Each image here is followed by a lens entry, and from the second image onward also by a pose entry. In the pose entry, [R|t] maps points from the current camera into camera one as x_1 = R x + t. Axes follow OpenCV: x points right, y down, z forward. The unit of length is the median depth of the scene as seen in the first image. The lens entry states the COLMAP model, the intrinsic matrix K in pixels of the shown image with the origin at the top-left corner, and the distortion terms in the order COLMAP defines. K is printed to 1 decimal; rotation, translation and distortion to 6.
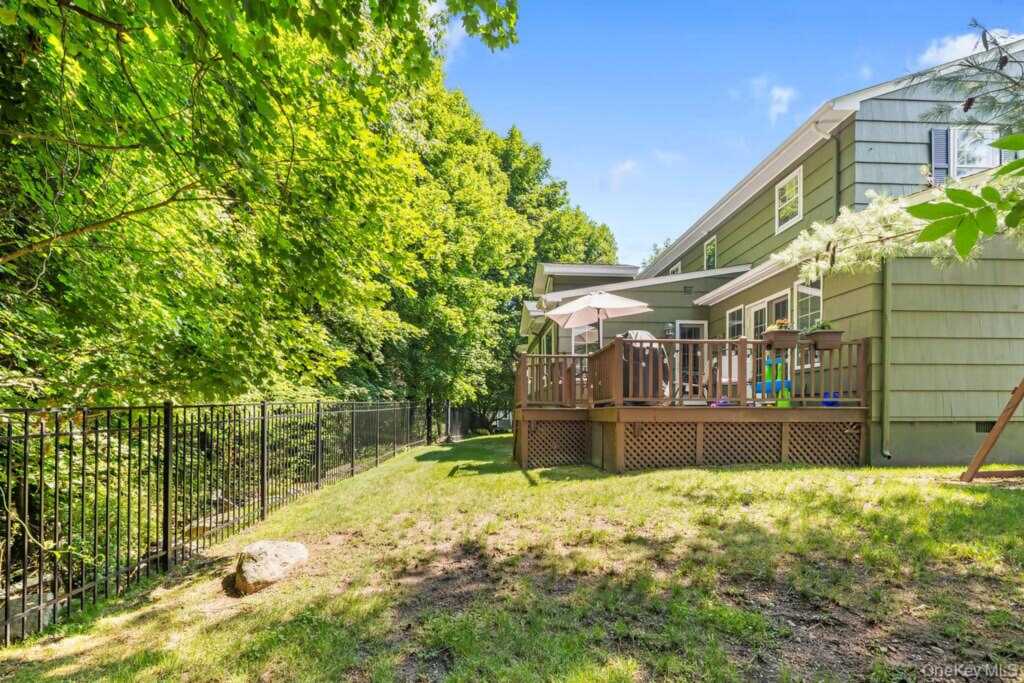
lens RADIAL K [[498.1, 0, 510.7], [0, 498.1, 418.2], [0, 0, 1]] dist [0.003452, -0.006825]
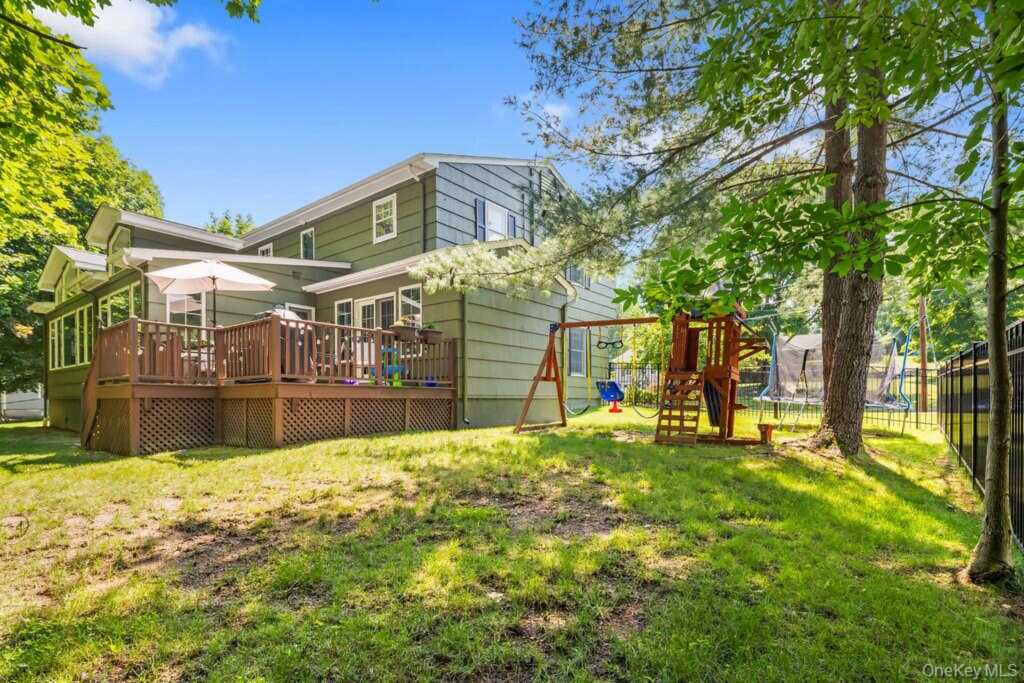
lens RADIAL K [[502.8, 0, 512.0], [0, 502.8, 403.5], [0, 0, 1]] dist [-0.002696, -0.001043]
pose [[0.649211, -0.002944, 0.760602, -0.252472], [0.005996, 0.999981, -0.001248, 0.023990], [-0.760584, 0.005371, 0.649217, -0.035570]]
